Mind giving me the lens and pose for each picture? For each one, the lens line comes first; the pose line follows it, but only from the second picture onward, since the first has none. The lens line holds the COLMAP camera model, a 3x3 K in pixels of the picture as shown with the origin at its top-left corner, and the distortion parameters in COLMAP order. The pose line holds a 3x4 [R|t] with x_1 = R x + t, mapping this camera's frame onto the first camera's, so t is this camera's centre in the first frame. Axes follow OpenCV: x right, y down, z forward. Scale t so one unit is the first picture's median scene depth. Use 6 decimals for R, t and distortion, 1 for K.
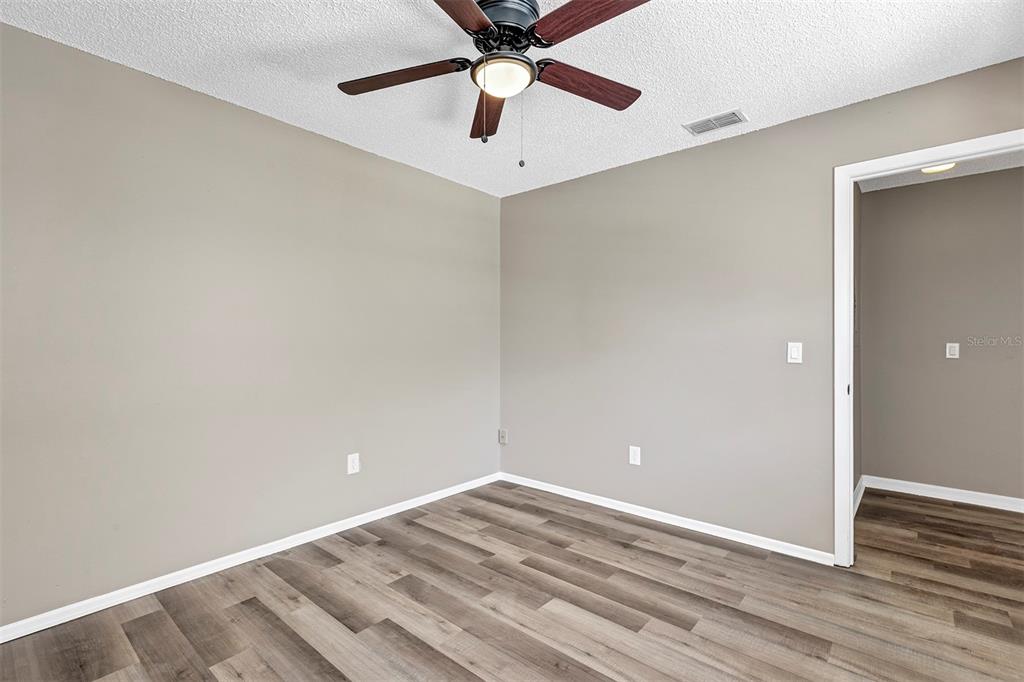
lens RADIAL K [[475.5, 0, 501.4], [0, 475.5, 342.9], [0, 0, 1]] dist [0.007575, 0.000557]
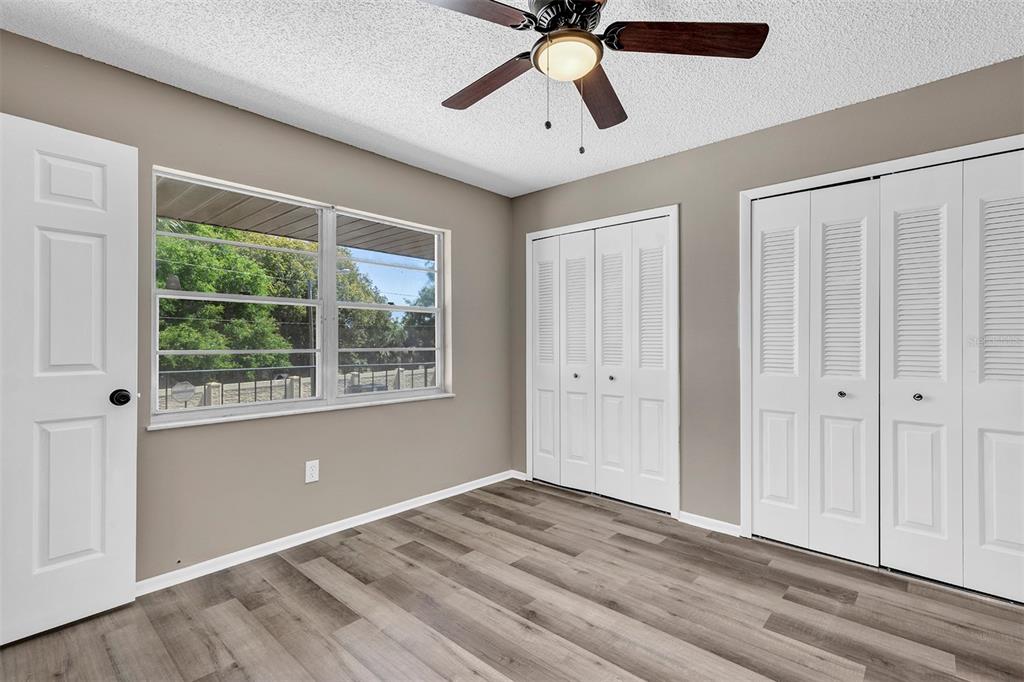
lens RADIAL K [[475.5, 0, 506.4], [0, 475.5, 337.1], [0, 0, 1]] dist [0.007575, 0.000557]
pose [[-0.999864, -0.003915, 0.016048, 0.082852], [-0.003865, 0.999988, 0.003166, -0.004186], [-0.016060, 0.003104, -0.999866, 1.448044]]
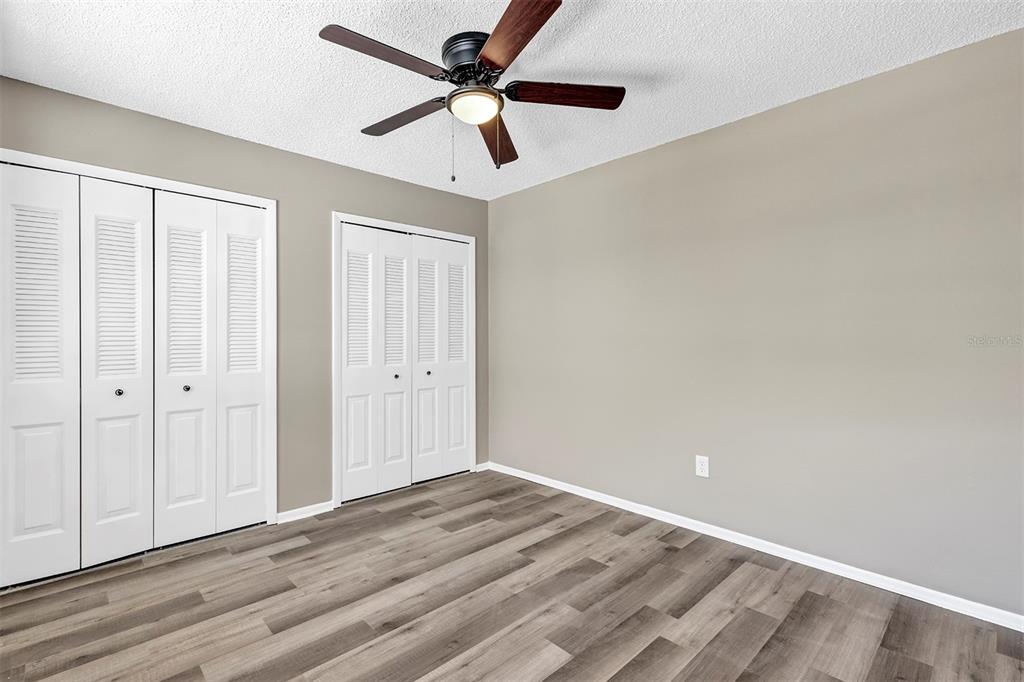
lens RADIAL K [[475.5, 0, 515.4], [0, 475.5, 336.5], [0, 0, 1]] dist [0.007575, 0.000557]
pose [[-0.076259, -0.003465, -0.997082, 0.848964], [-0.007489, 0.999968, -0.002903, -0.003534], [0.997060, 0.007246, -0.076283, 0.878163]]
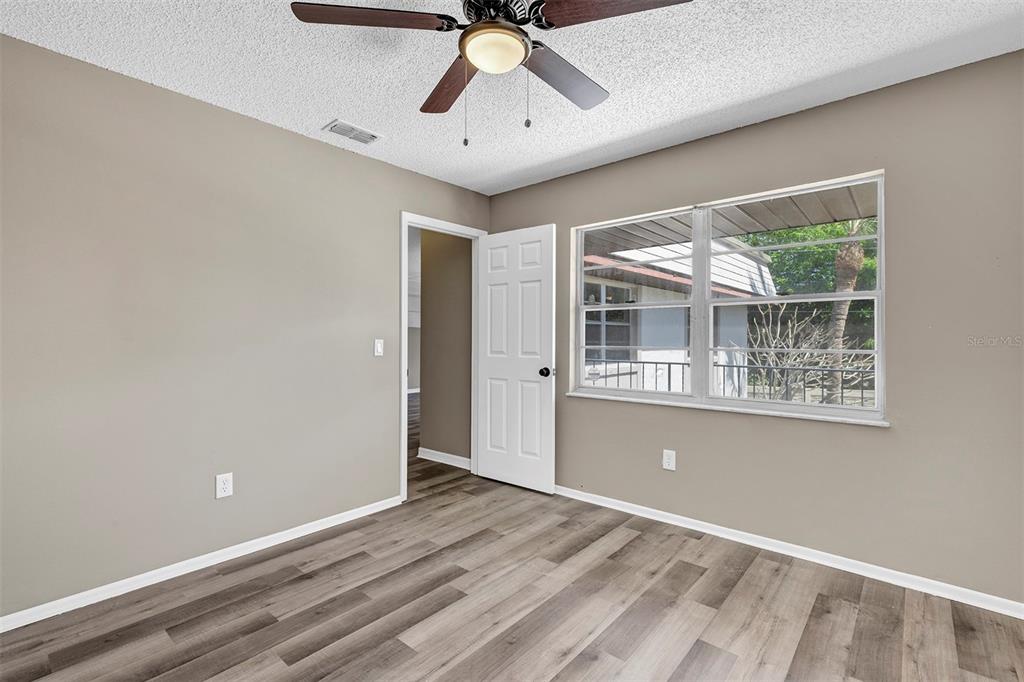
lens RADIAL K [[475.5, 0, 504.8], [0, 475.5, 338.0], [0, 0, 1]] dist [0.007575, 0.000557]
pose [[0.002668, -0.003099, 0.999992, -0.679836], [0.011705, 0.999927, 0.003067, -0.003178], [-0.999928, 0.011697, 0.002704, 0.727794]]
